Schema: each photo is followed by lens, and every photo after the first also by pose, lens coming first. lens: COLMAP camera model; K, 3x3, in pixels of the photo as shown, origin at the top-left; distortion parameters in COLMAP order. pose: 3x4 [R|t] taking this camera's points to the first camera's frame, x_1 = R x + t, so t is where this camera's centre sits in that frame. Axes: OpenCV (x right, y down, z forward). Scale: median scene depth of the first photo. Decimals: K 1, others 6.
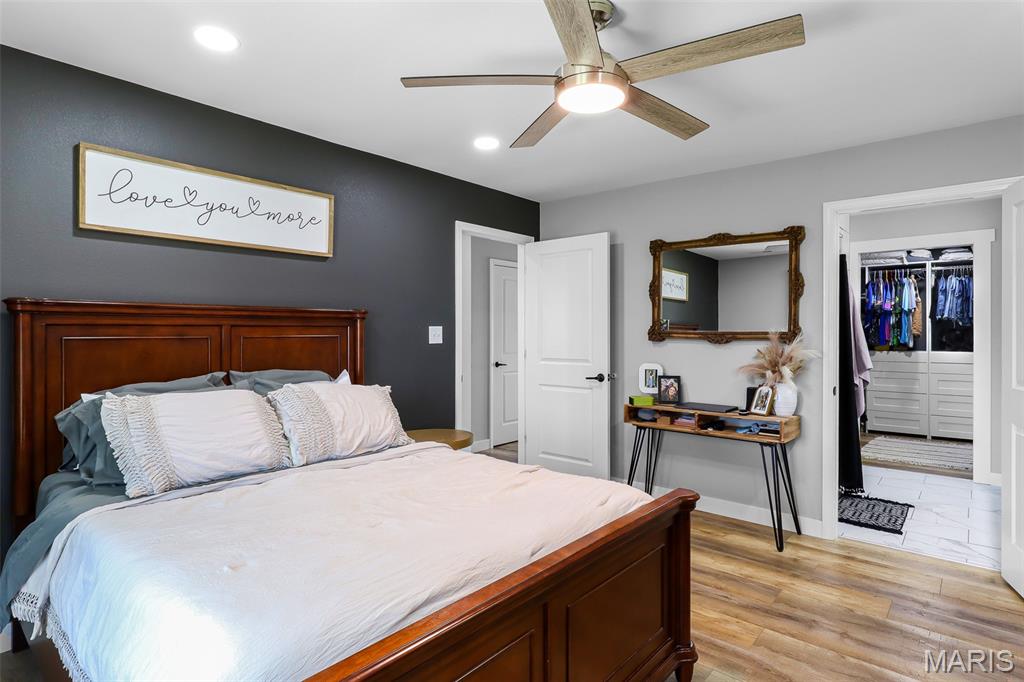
lens RADIAL K [[520.2, 0, 510.2], [0, 520.2, 322.9], [0, 0, 1]] dist [-0.001820, 0.000714]
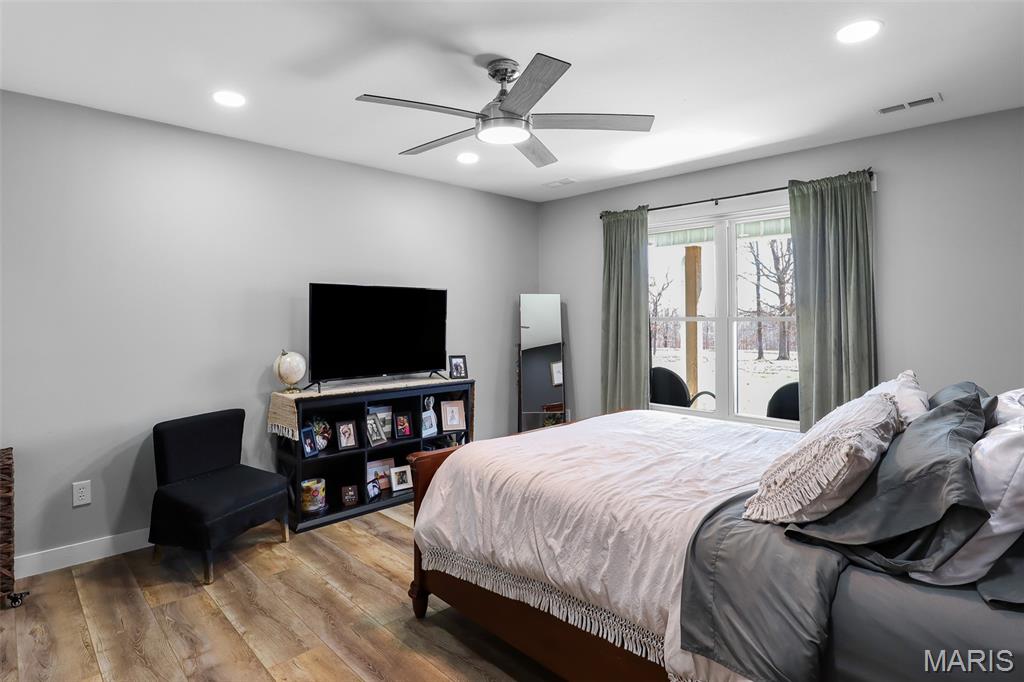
lens RADIAL K [[520.2, 0, 510.2], [0, 520.2, 322.9], [0, 0, 1]] dist [-0.001820, 0.000714]
pose [[-0.996629, -0.001107, 0.082030, 0.029035], [-0.001663, 0.999976, -0.006707, 0.032511], [-0.082021, -0.006821, -0.996607, 1.939530]]
